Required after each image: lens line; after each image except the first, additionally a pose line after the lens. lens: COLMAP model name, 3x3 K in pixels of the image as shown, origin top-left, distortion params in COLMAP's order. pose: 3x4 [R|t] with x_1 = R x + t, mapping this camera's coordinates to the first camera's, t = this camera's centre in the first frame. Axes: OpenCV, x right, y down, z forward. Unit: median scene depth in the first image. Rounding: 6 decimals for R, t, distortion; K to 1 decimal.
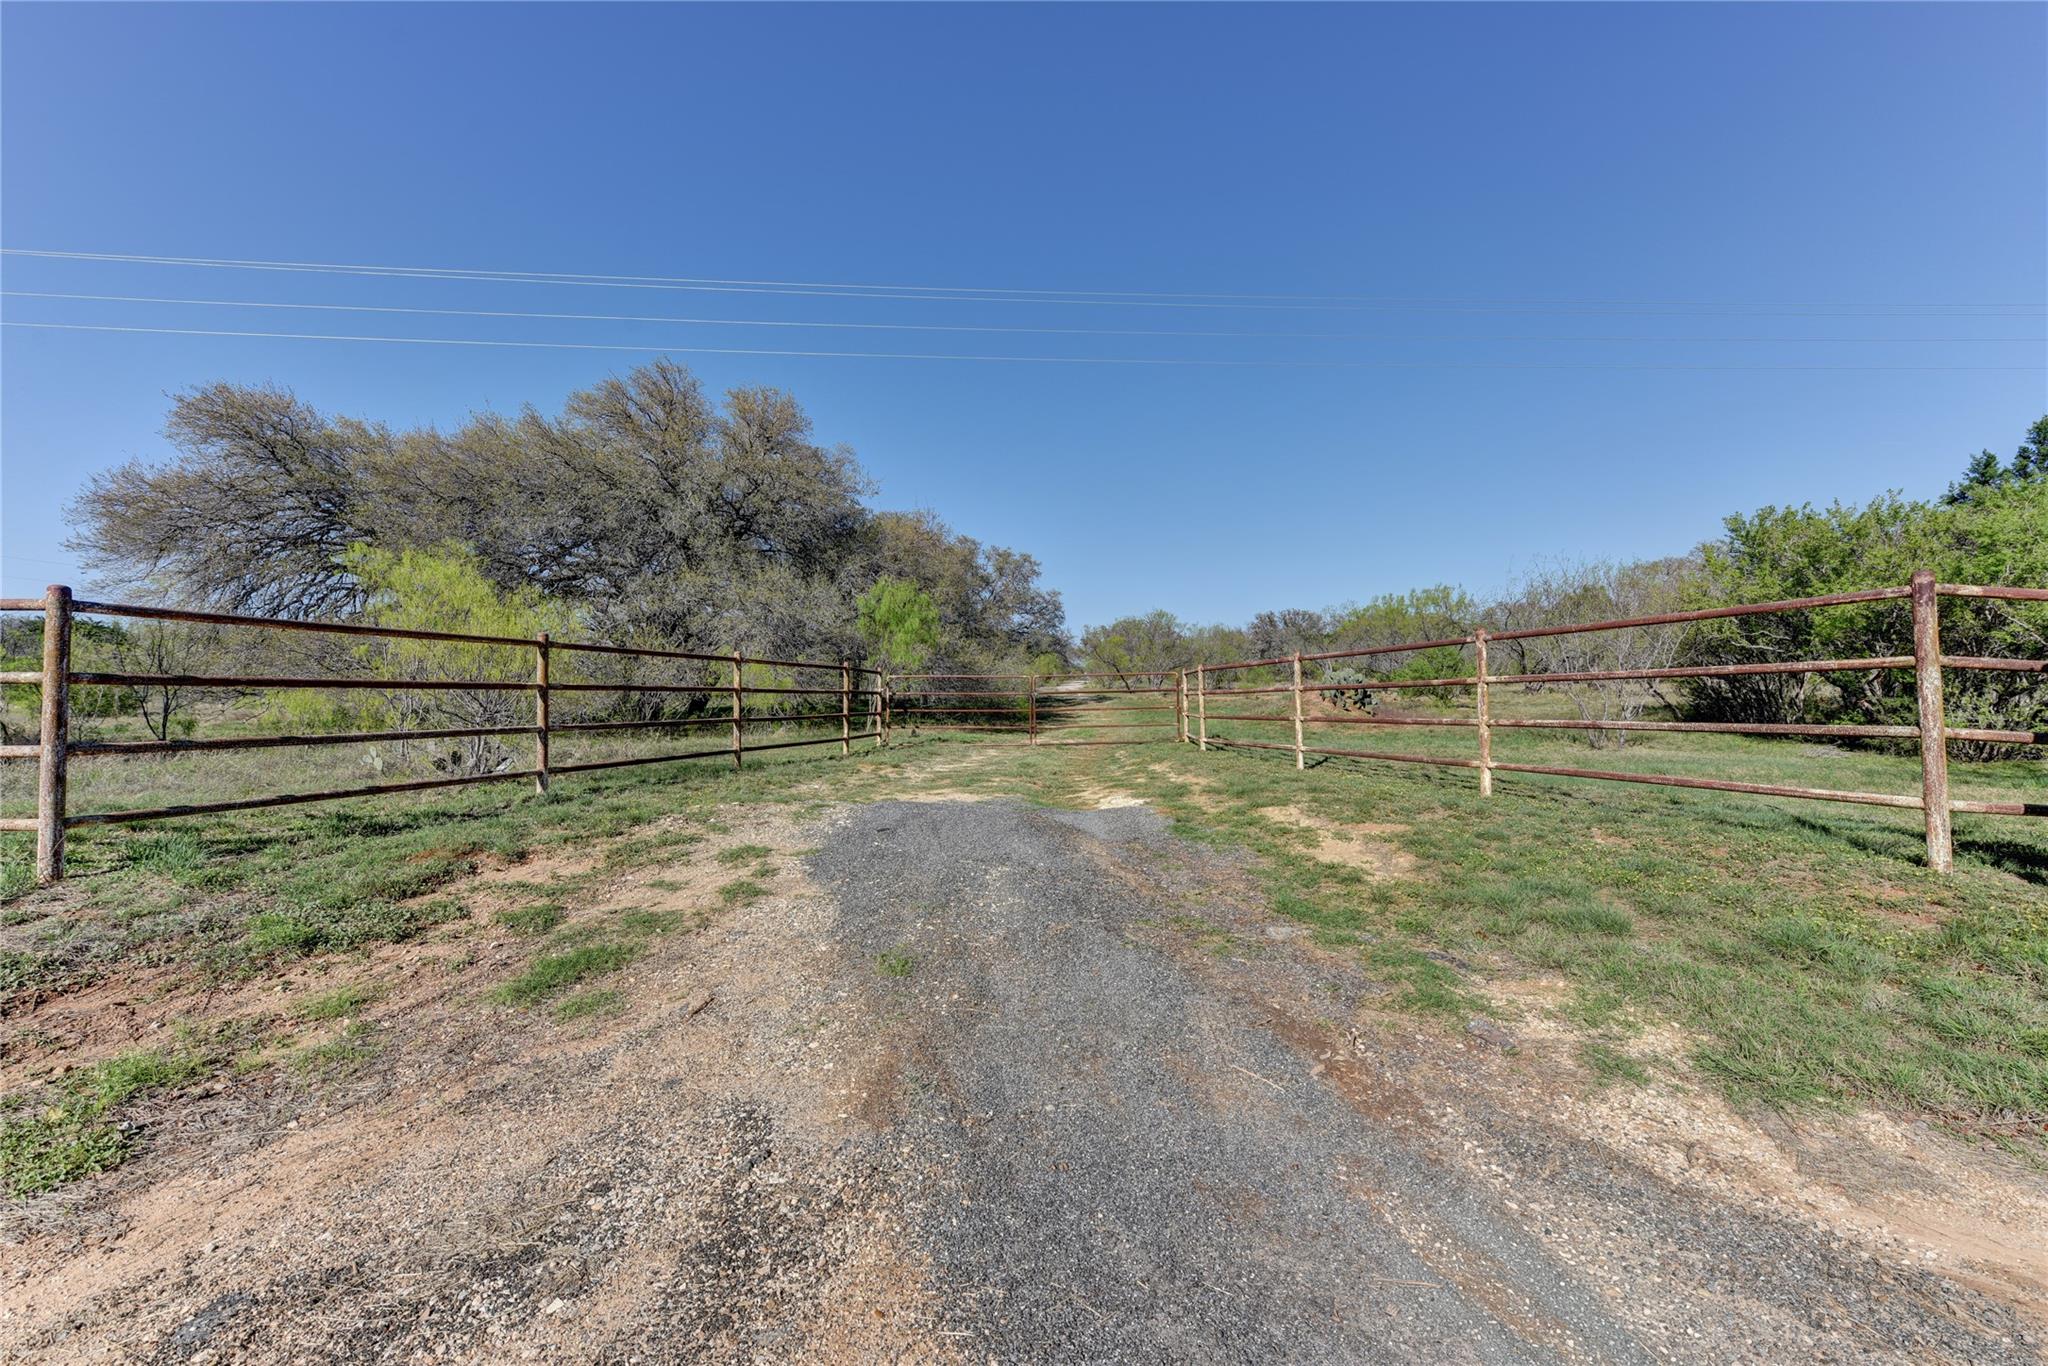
lens RADIAL K [[794.6, 0, 1023.7], [0, 794.6, 692.6], [0, 0, 1]] dist [0.000081, -0.000029]
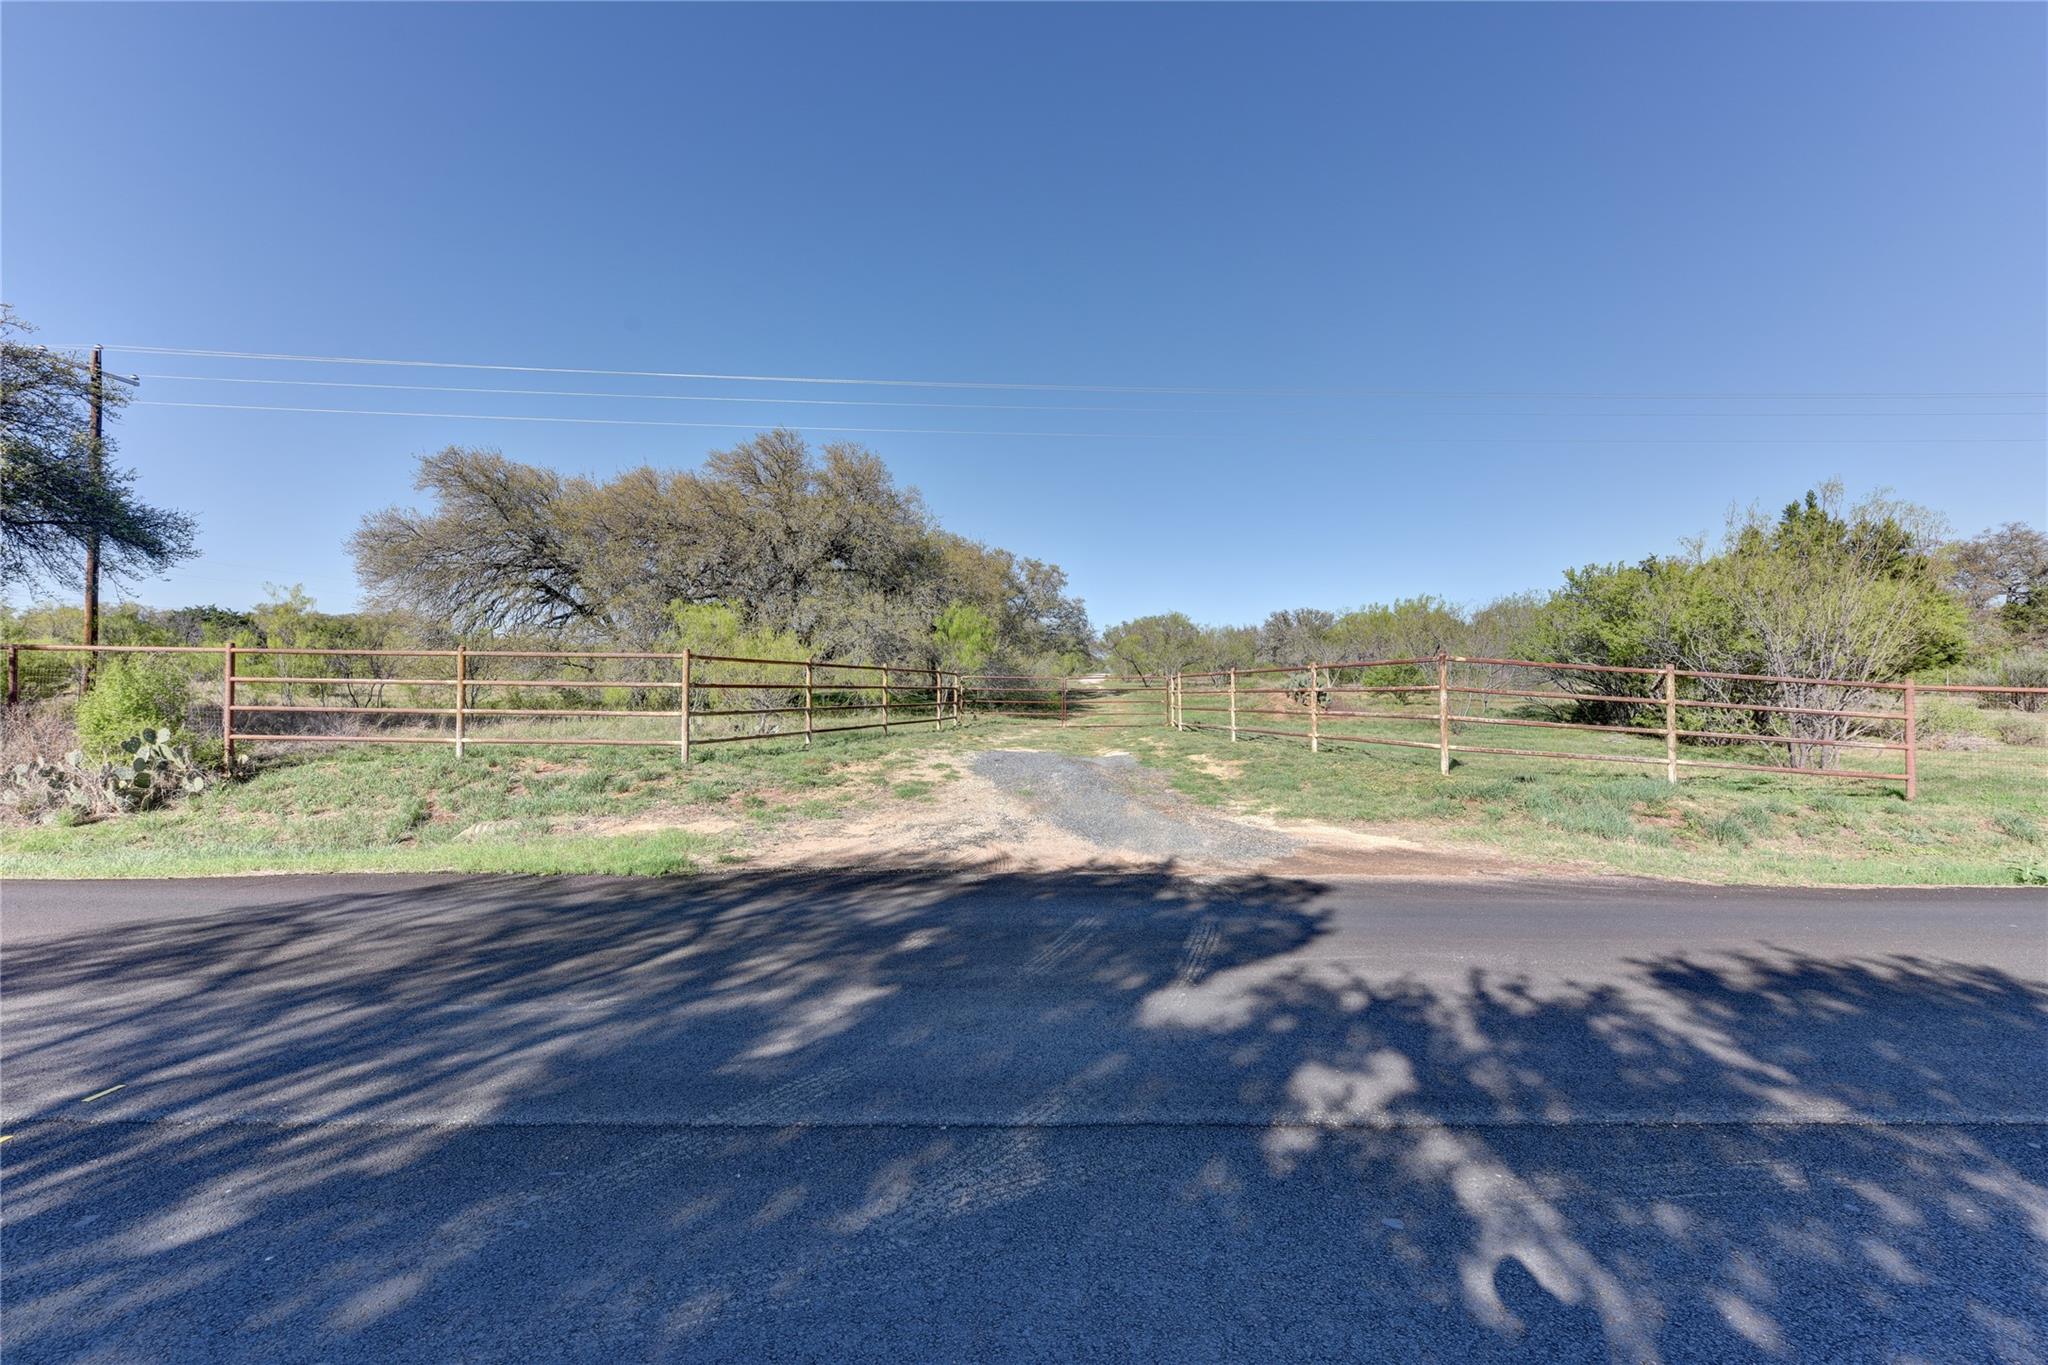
lens RADIAL K [[794.6, 0, 1023.7], [0, 794.6, 692.1], [0, 0, 1]] dist [0.000081, -0.000029]
pose [[0.999538, 0.013478, -0.027238, -0.014765], [-0.013172, 0.999849, 0.011356, -0.007099], [0.027387, -0.010992, 0.999564, -0.276889]]
